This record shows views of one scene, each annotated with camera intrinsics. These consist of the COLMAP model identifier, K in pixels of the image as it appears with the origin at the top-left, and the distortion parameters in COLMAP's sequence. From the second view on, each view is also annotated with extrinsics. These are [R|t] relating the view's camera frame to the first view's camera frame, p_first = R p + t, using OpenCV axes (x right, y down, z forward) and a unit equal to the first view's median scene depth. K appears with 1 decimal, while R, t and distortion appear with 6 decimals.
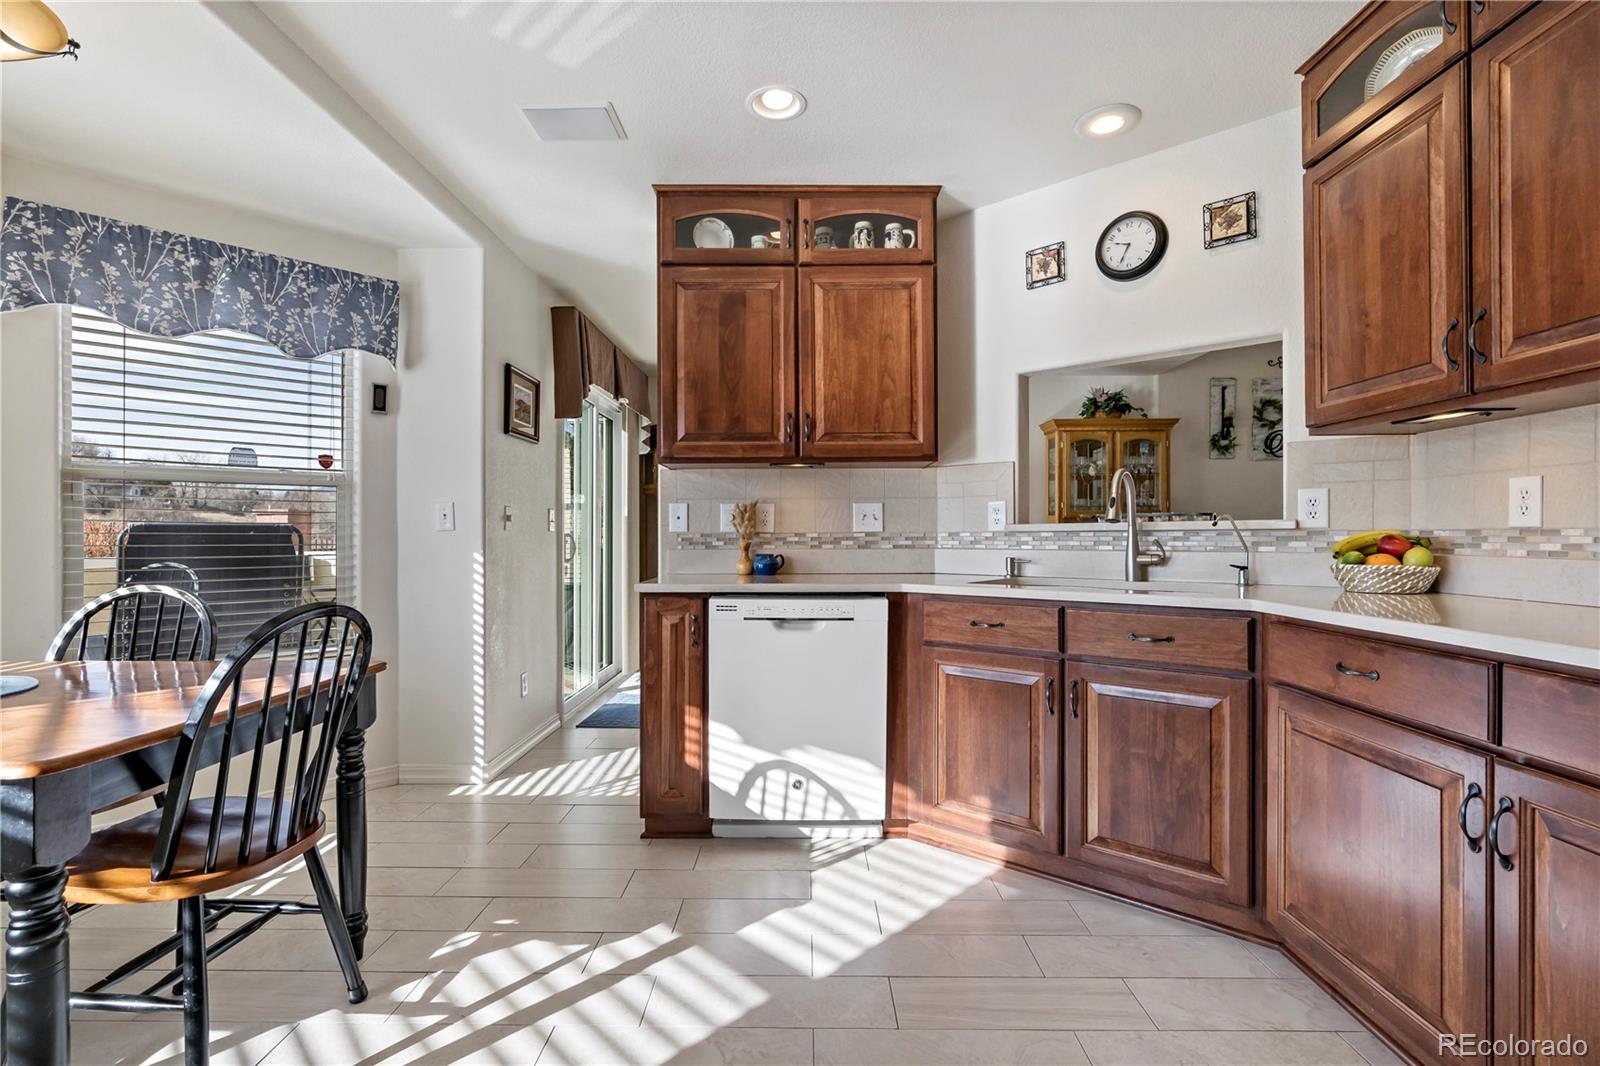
lens RADIAL K [[729.7, 0, 809.5], [0, 729.7, 531.1], [0, 0, 1]] dist [-0.008223, 0.000103]
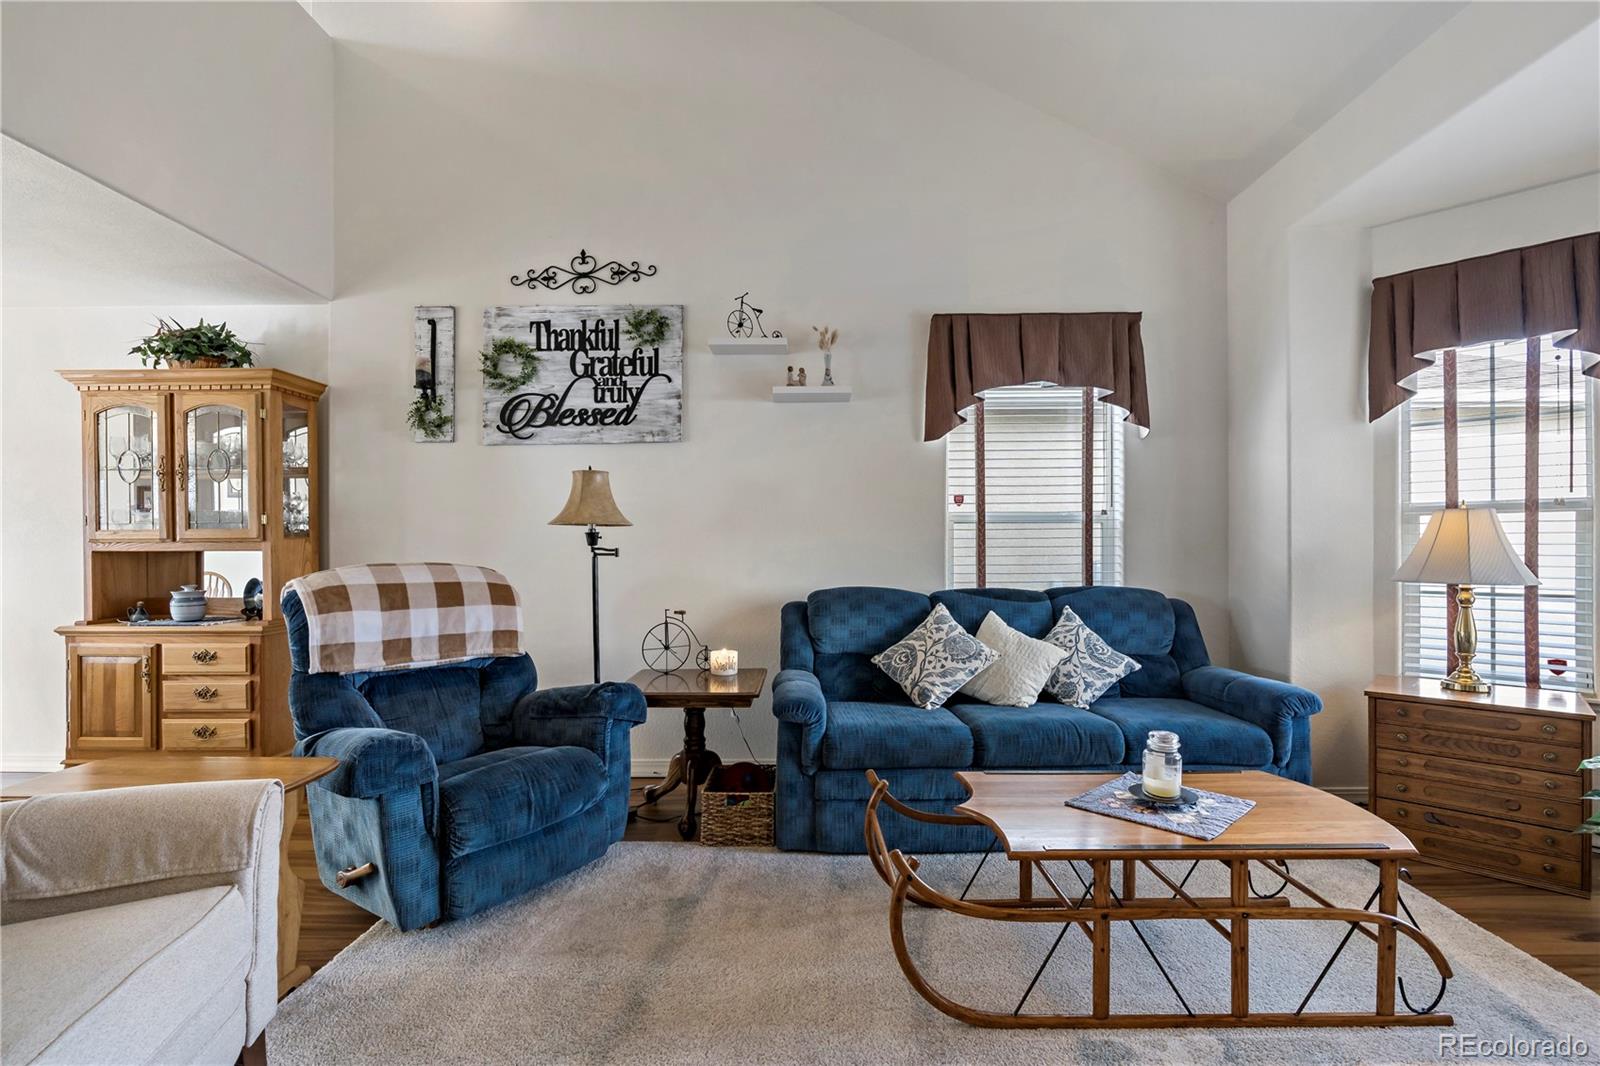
lens RADIAL K [[729.7, 0, 807.6], [0, 729.7, 547.7], [0, 0, 1]] dist [-0.008223, 0.000103]
pose [[0.999980, -0.000970, 0.006259, 1.934751], [0.000985, 0.999996, -0.002469, -0.027931], [-0.006256, 0.002475, 0.999977, 0.911158]]
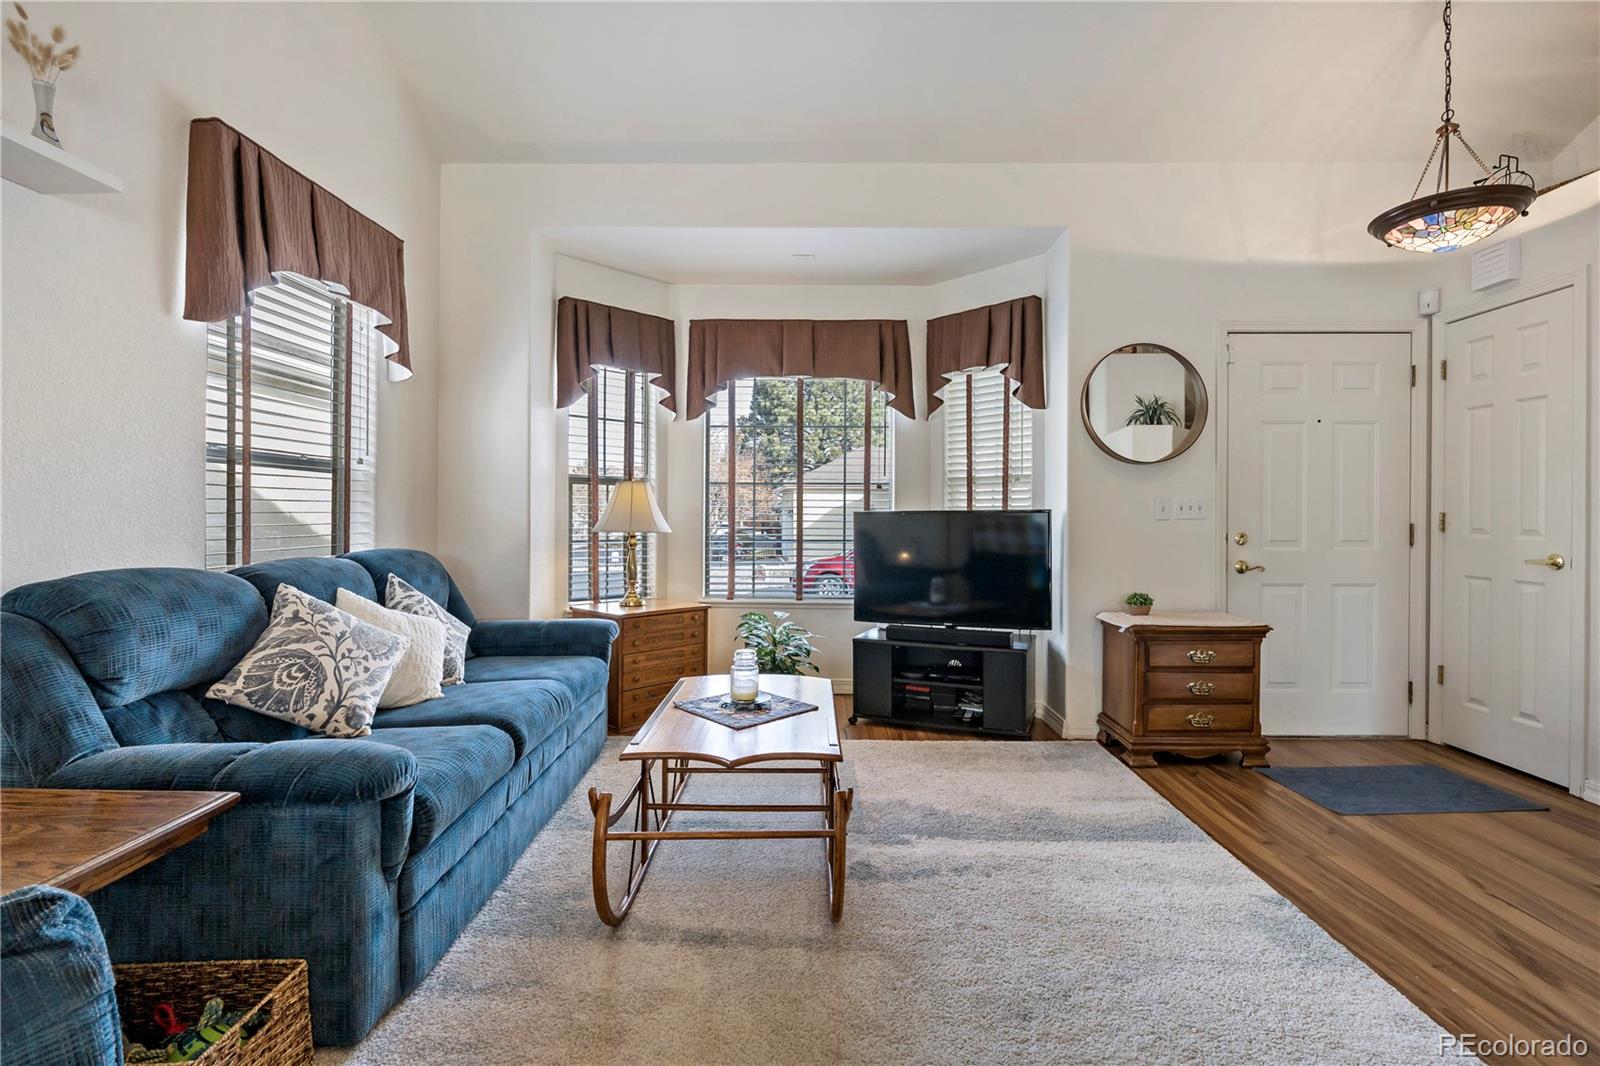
lens RADIAL K [[729.7, 0, 802.4], [0, 729.7, 520.0], [0, 0, 1]] dist [-0.008223, 0.000103]
pose [[-0.003654, -0.004248, 0.999984, 1.382692], [-0.004175, 0.999982, 0.004232, -0.013440], [-0.999985, -0.004159, -0.003672, 1.555172]]
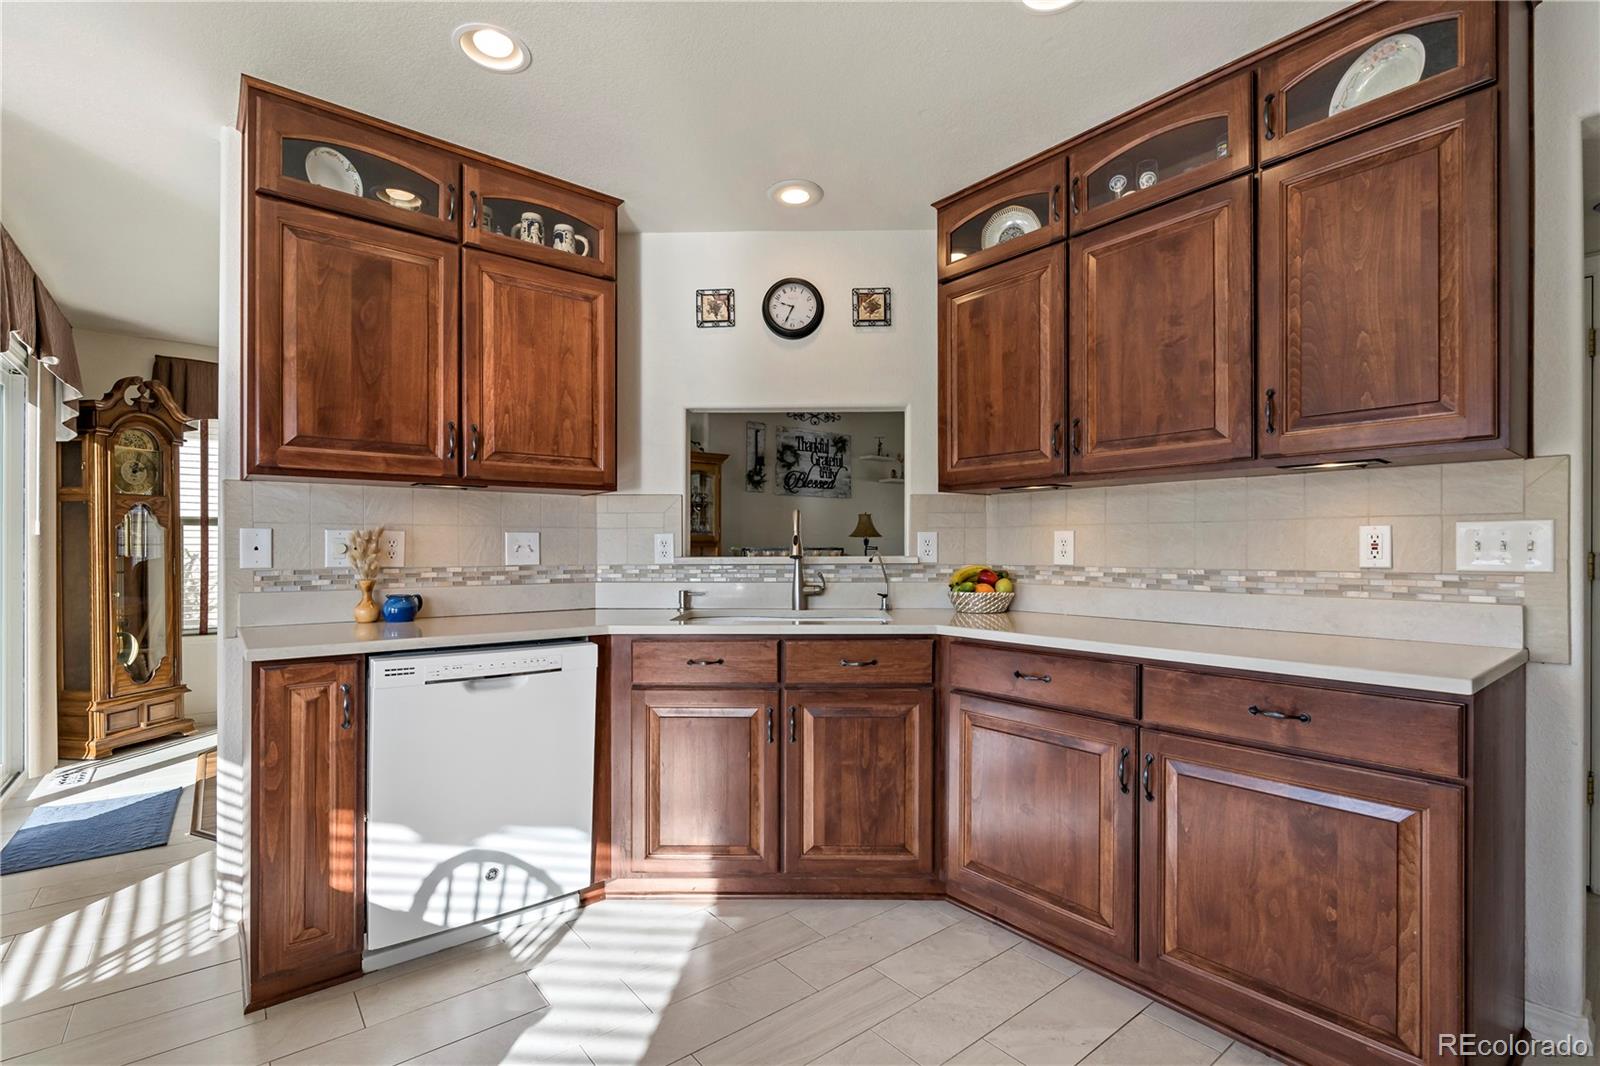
lens RADIAL K [[729.7, 0, 790.1], [0, 729.7, 545.8], [0, 0, 1]] dist [-0.008223, 0.000103]
pose [[0.773900, 0.005045, 0.633288, -0.280411], [-0.005703, 0.999983, -0.000996, -0.028727], [-0.633283, -0.002841, 0.773915, 0.144692]]
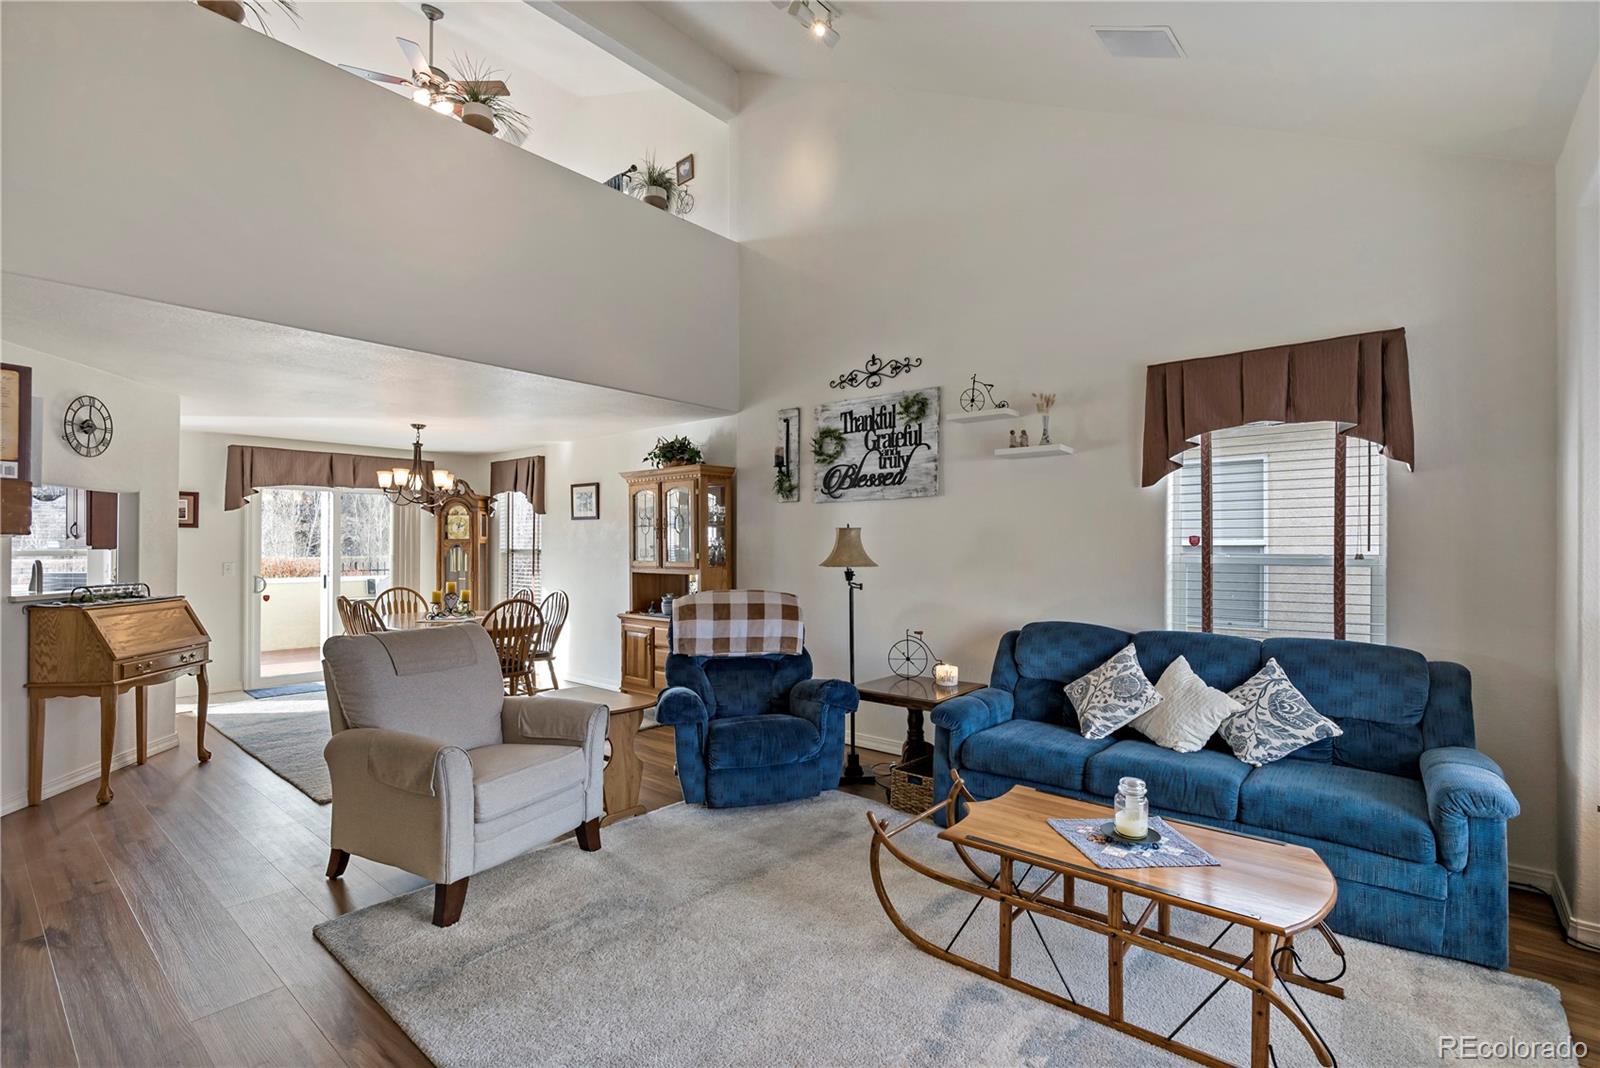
lens RADIAL K [[729.7, 0, 804.9], [0, 729.7, 543.7], [0, 0, 1]] dist [-0.008223, 0.000103]
pose [[0.779082, 0.001797, -0.626919, 2.511865], [-0.003809, 0.999991, -0.001868, -0.109583], [0.626910, 0.003843, 0.779082, 0.756105]]
